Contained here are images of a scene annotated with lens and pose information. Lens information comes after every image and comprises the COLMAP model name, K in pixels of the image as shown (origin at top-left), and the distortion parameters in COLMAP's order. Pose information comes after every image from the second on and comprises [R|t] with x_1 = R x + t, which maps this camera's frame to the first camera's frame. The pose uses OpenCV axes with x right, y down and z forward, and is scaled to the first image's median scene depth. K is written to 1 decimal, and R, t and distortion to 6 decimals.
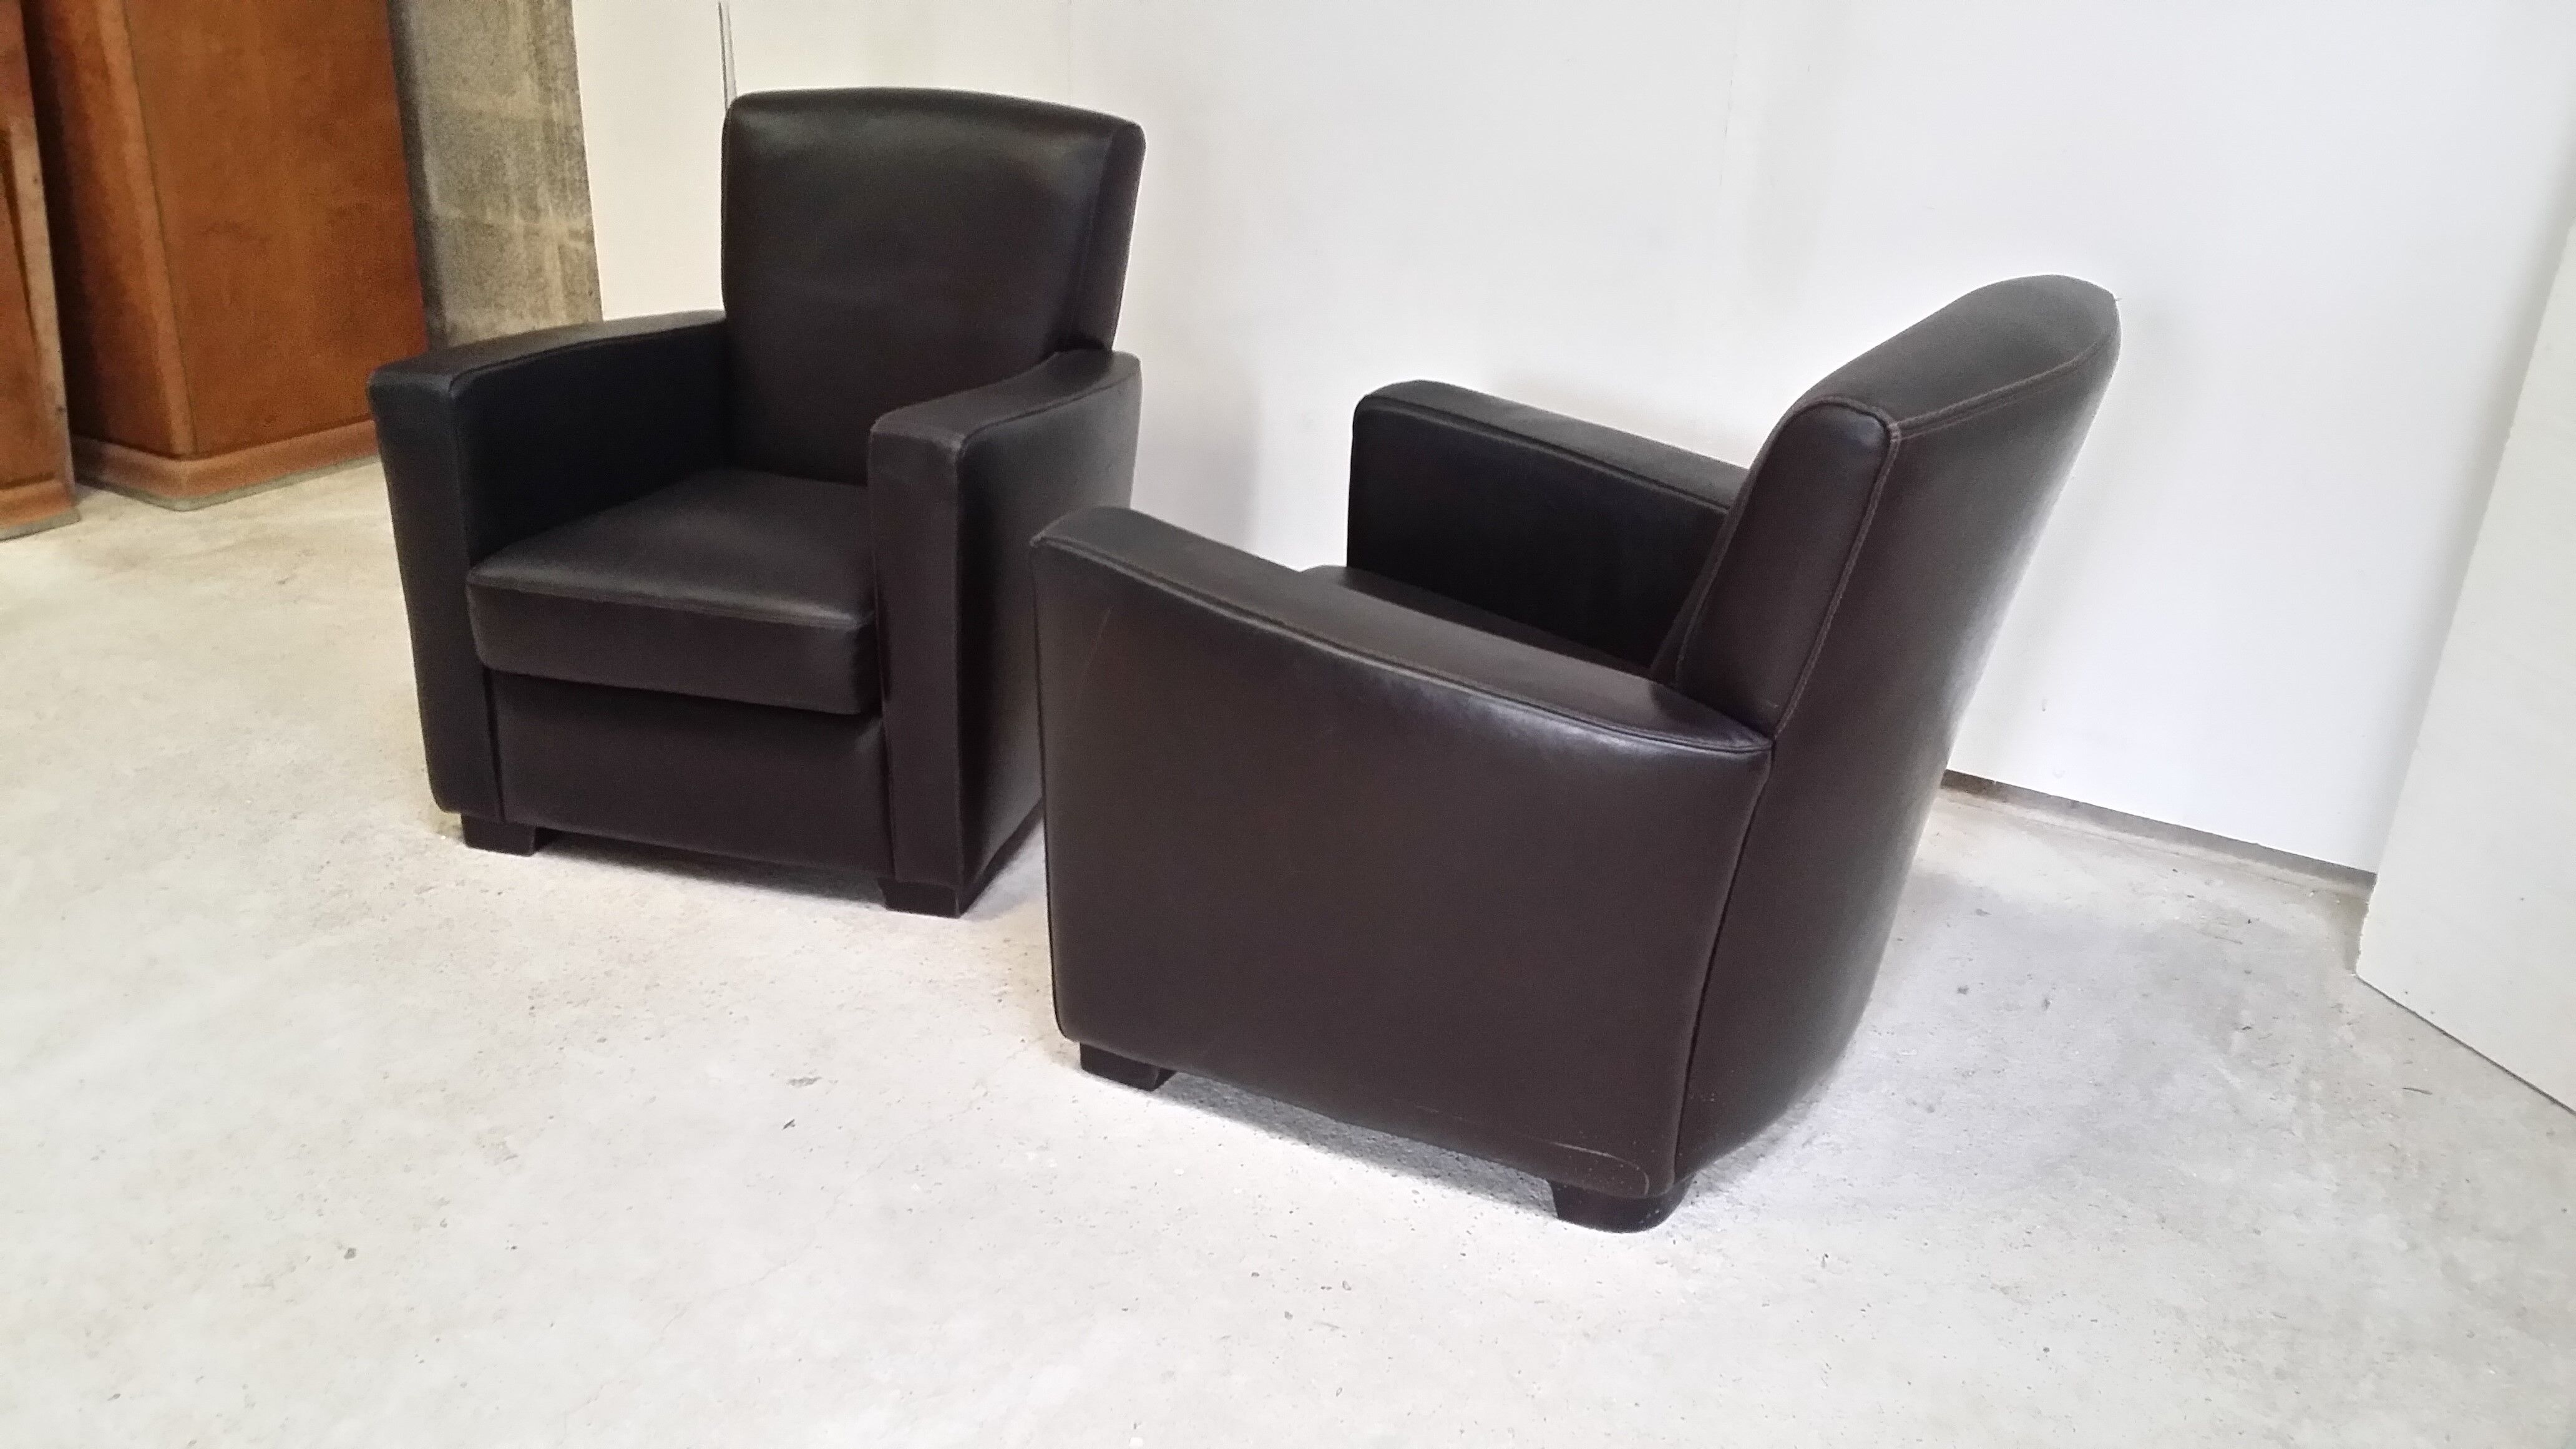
lens RADIAL K [[2306.0, 0, 1273.8], [0, 2306.0, 763.0], [0, 0, 1]] dist [0.085592, -0.180165]
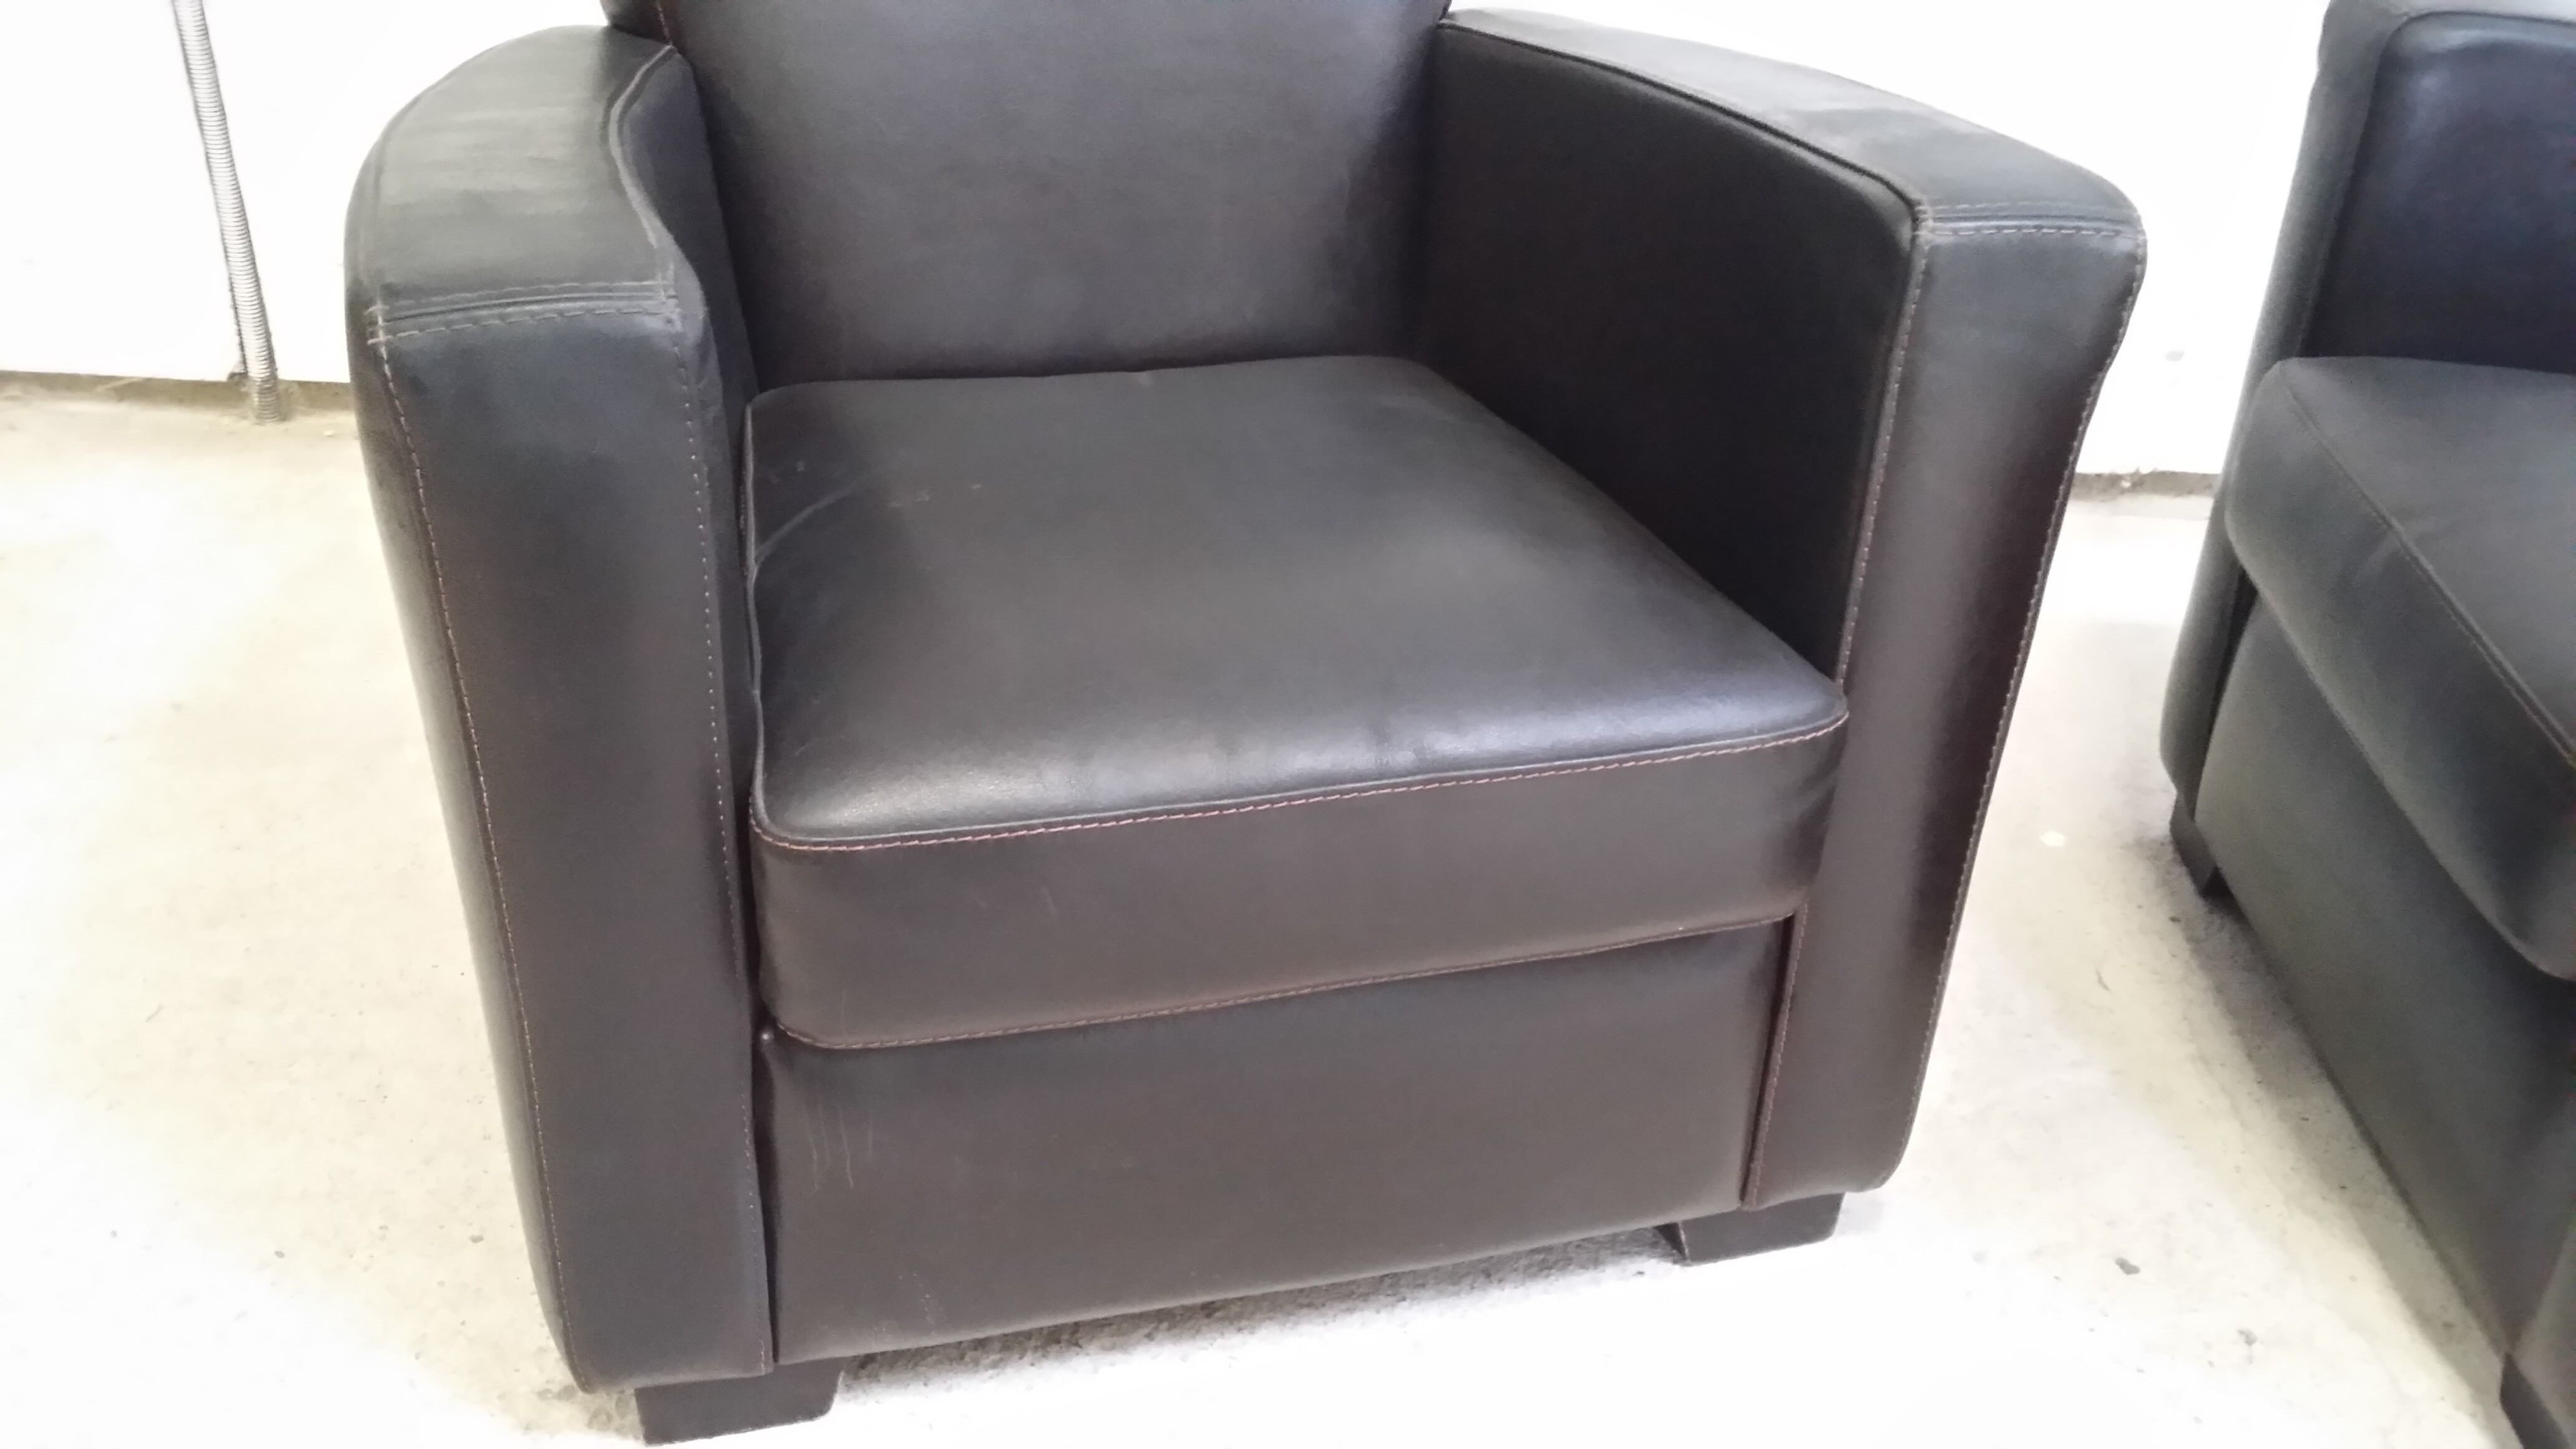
lens RADIAL K [[2324.1, 0, 1282.3], [0, 2324.1, 769.0], [0, 0, 1]] dist [0.077490, -0.189504]
pose [[0.859446, -0.256321, 0.442326, -0.421558], [0.190541, 0.963489, 0.188102, -0.138117], [-0.474391, -0.077382, 0.876907, 0.632348]]
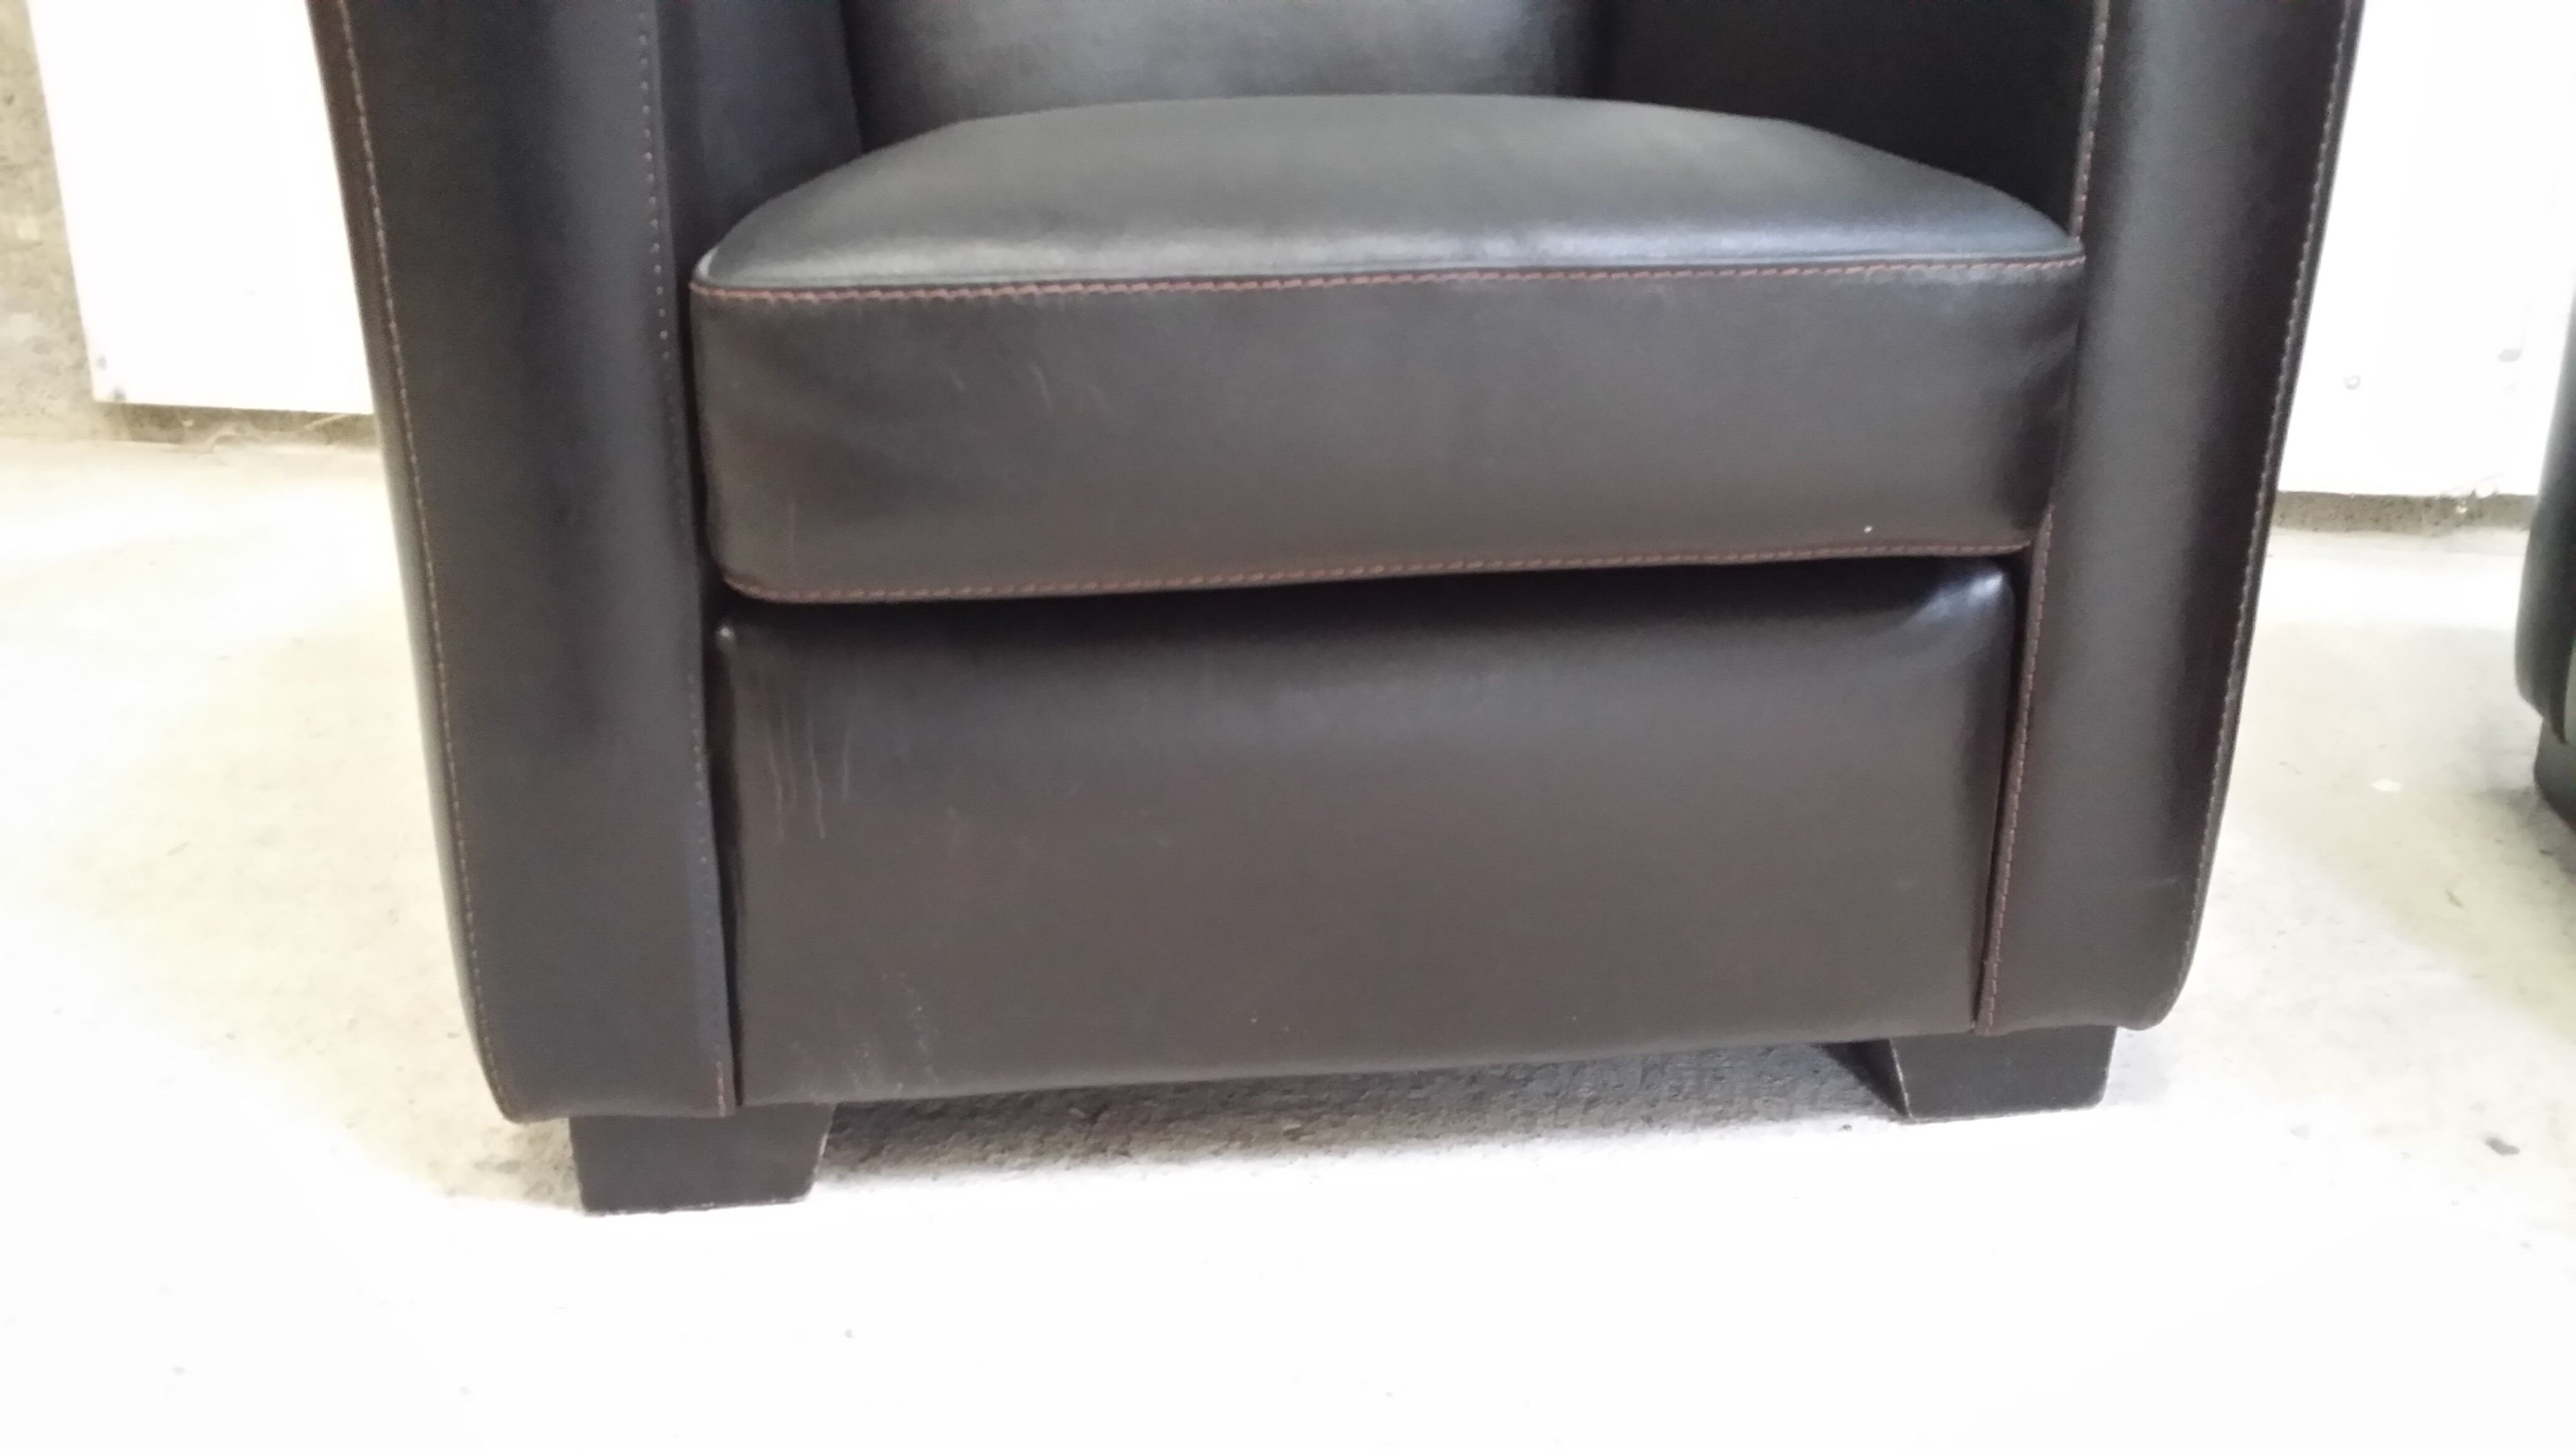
lens RADIAL K [[2306.0, 0, 1273.8], [0, 2306.0, 763.0], [0, 0, 1]] dist [0.085592, -0.180165]
pose [[0.918137, -0.160911, 0.362123, -0.384598], [0.177237, 0.984094, -0.012084, -0.005595], [-0.354418, 0.075276, 0.932052, 0.687869]]
